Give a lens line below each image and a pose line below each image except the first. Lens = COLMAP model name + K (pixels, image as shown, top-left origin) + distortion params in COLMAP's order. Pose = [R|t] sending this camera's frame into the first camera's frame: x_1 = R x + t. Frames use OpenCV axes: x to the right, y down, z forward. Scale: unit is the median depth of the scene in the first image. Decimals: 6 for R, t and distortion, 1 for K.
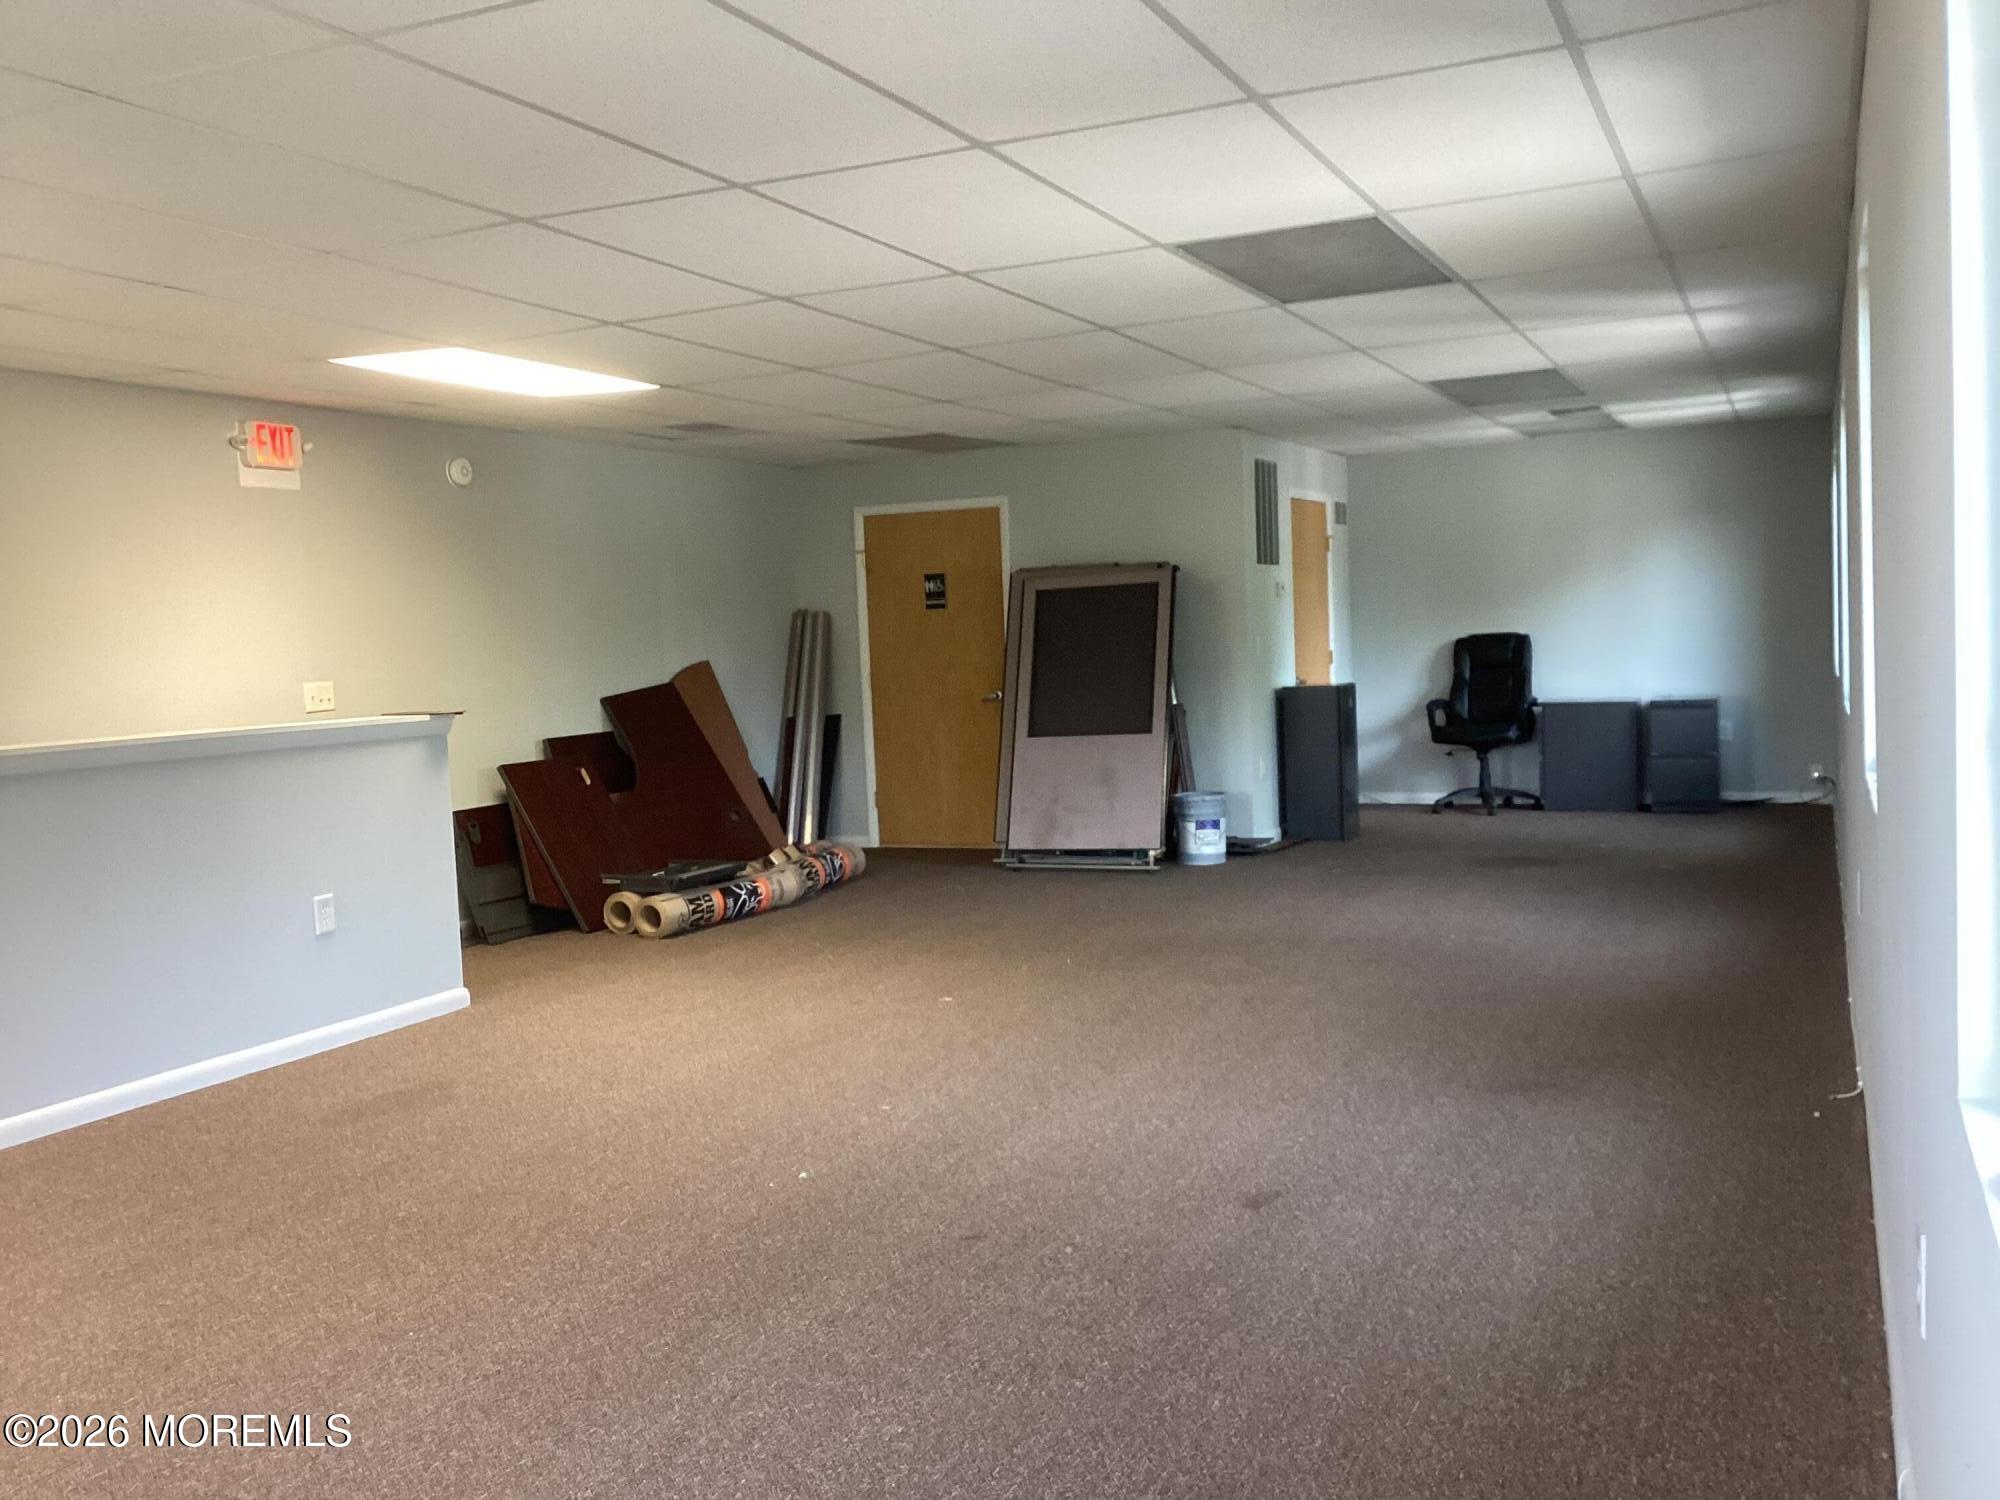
lens RADIAL K [[1837.1, 0, 993.4], [0, 1837.1, 719.0], [0, 0, 1]] dist [0.133190, -0.254015]
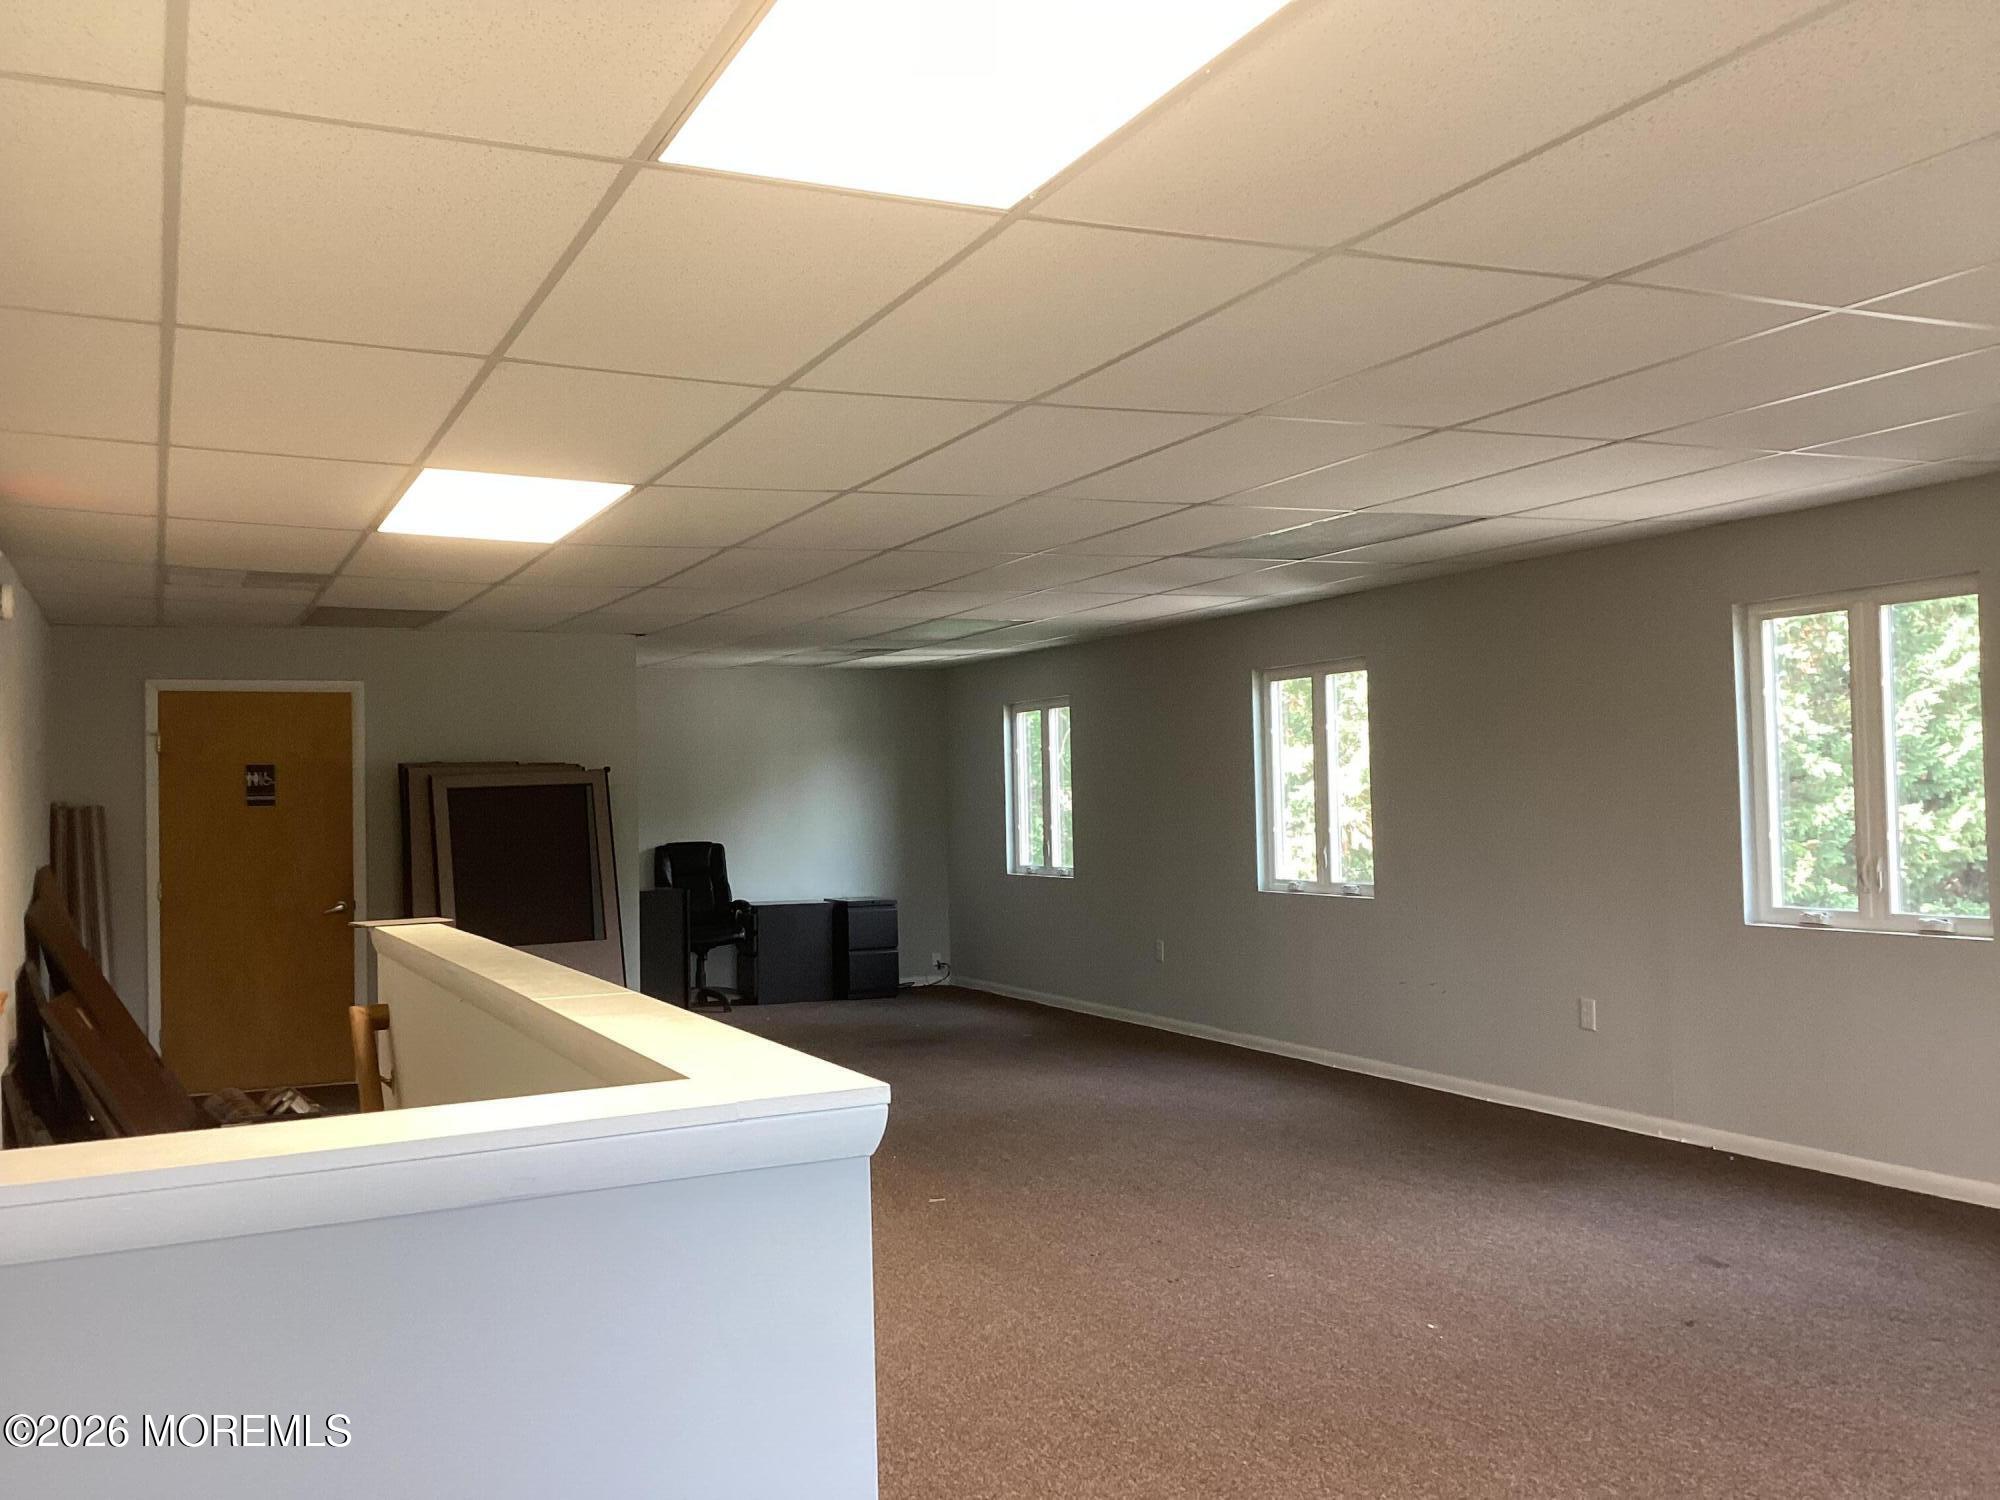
lens RADIAL K [[1837.1, 0, 993.4], [0, 1837.1, 719.0], [0, 0, 1]] dist [0.133190, -0.254015]
pose [[0.667717, 0.057785, 0.742169, -0.440006], [0.030054, 0.994077, -0.104438, 0.000074], [-0.743808, 0.092041, 0.662026, 0.174387]]
